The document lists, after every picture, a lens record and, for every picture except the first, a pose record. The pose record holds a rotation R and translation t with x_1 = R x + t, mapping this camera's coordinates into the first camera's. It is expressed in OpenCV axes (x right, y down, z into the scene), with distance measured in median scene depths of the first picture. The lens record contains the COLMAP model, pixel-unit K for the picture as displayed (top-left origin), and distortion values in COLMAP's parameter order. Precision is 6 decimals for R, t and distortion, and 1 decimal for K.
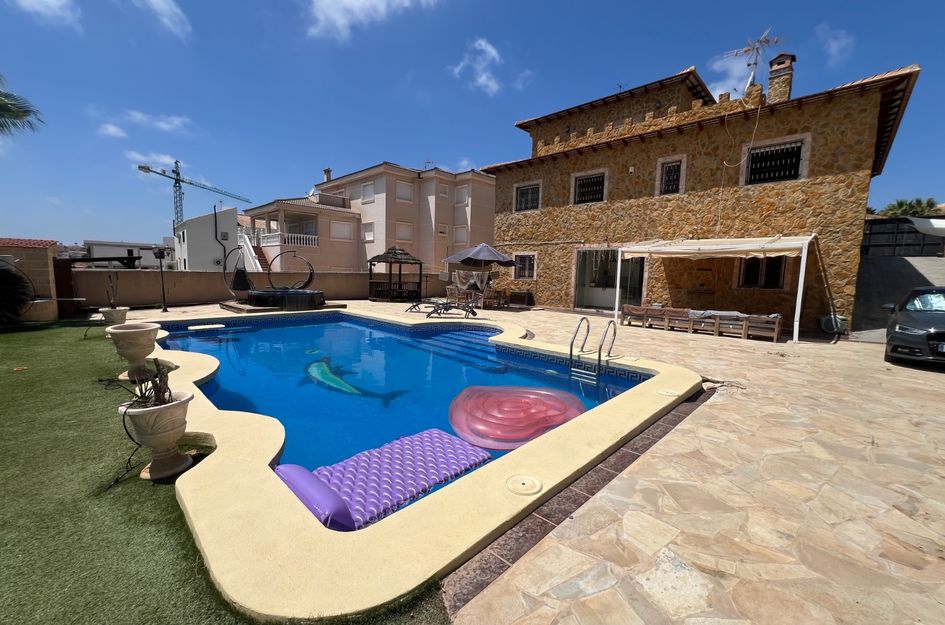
lens RADIAL K [[377.1, 0, 471.2], [0, 377.1, 310.8], [0, 0, 1]] dist [-0.005340, 0.002482]
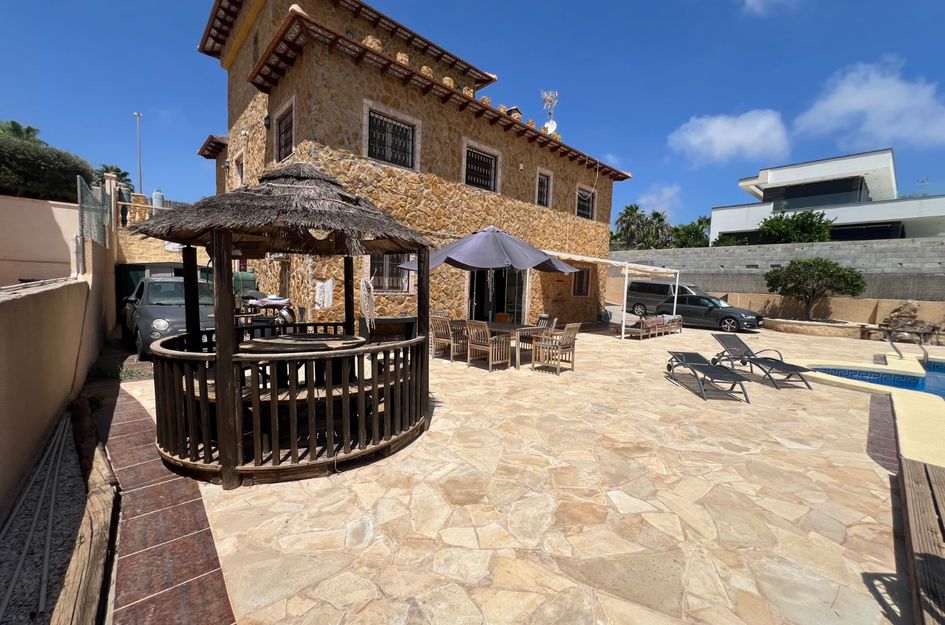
lens RADIAL K [[377.1, 0, 471.2], [0, 377.1, 310.8], [0, 0, 1]] dist [-0.005340, 0.002482]
pose [[0.054508, -0.091746, 0.994289, -0.461833], [0.066120, 0.993916, 0.088087, -0.116898], [-0.996322, 0.060941, 0.060243, 1.017539]]
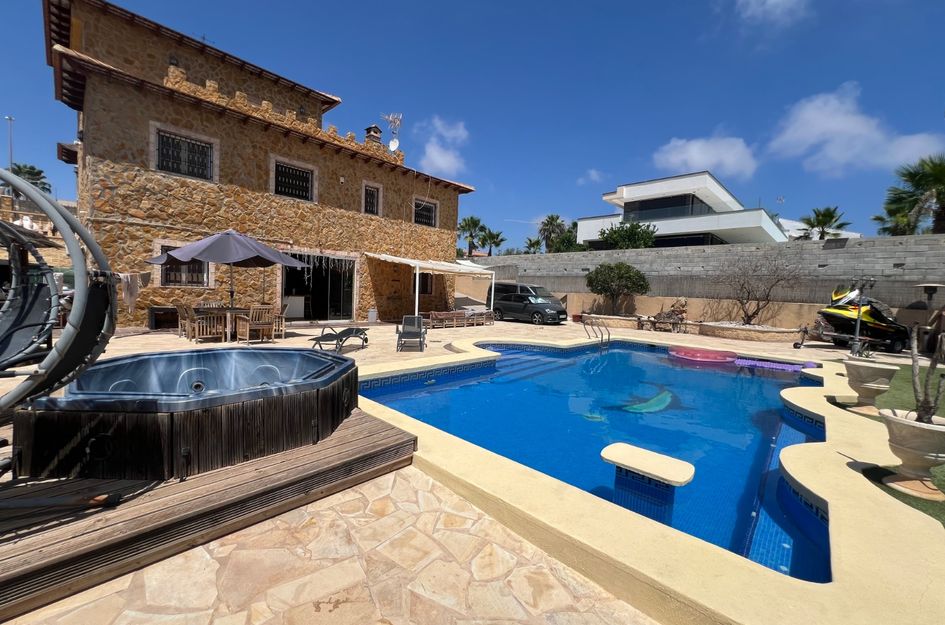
lens RADIAL K [[377.1, 0, 471.2], [0, 377.1, 310.8], [0, 0, 1]] dist [-0.005340, 0.002482]
pose [[-0.023084, -0.073454, 0.997031, -0.583044], [0.061571, 0.995300, 0.074752, -0.073260], [-0.997836, 0.063114, -0.018453, 0.650495]]
